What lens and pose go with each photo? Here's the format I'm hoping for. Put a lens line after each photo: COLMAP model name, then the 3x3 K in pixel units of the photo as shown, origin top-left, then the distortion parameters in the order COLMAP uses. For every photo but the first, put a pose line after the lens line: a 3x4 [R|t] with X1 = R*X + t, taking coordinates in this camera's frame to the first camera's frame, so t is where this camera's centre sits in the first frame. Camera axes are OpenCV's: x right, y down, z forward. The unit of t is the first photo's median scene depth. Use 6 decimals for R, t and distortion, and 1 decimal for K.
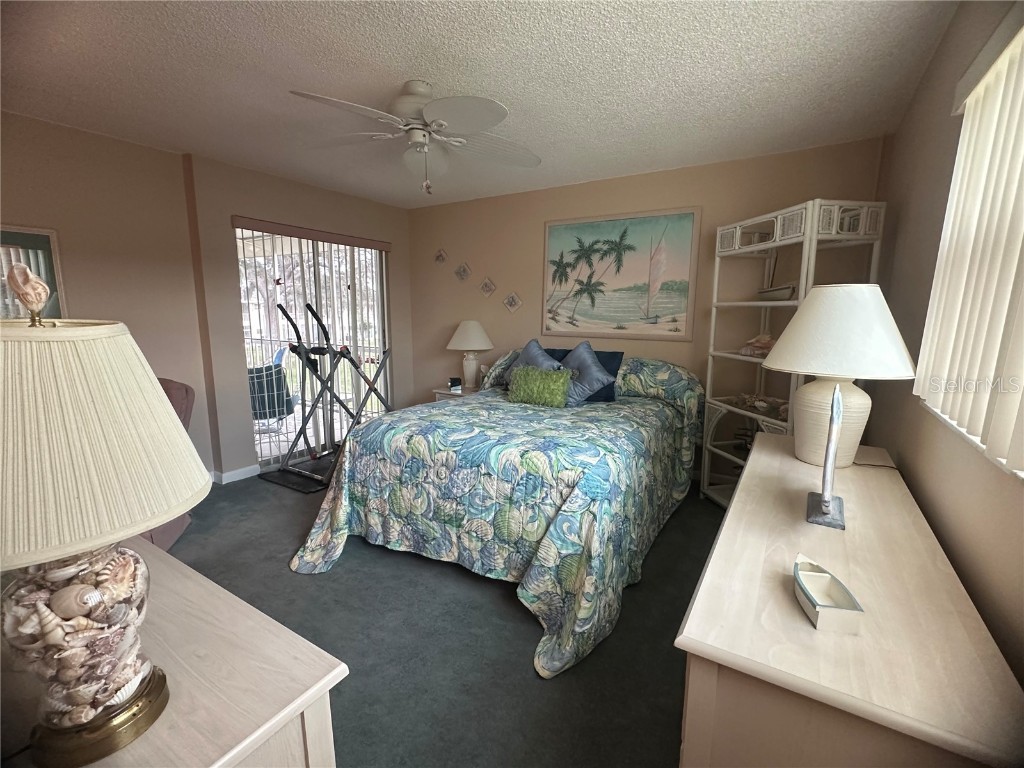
lens RADIAL K [[463.2, 0, 512.0], [0, 463.2, 384.0], [0, 0, 1]] dist [-0.000835, -0.000069]
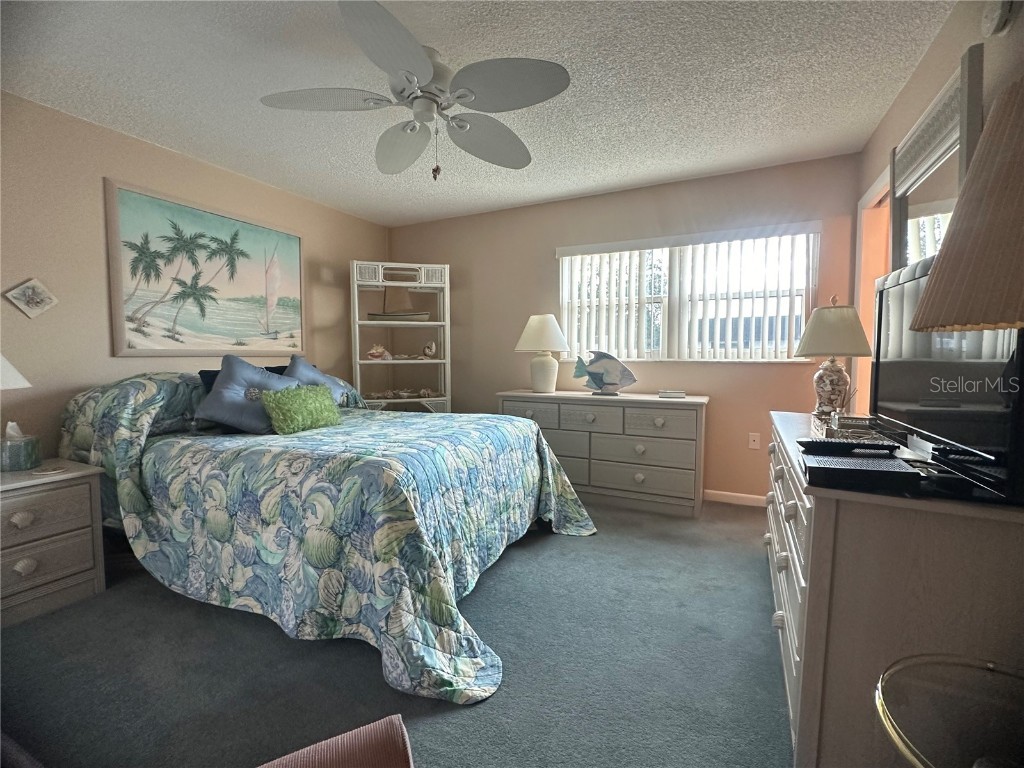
lens RADIAL K [[463.2, 0, 512.0], [0, 463.2, 384.0], [0, 0, 1]] dist [-0.000835, -0.000069]
pose [[-0.107118, -0.069008, 0.991849, -0.670455], [0.160969, 0.983224, 0.085792, -0.040603], [-0.981129, 0.168847, -0.094213, 0.596386]]
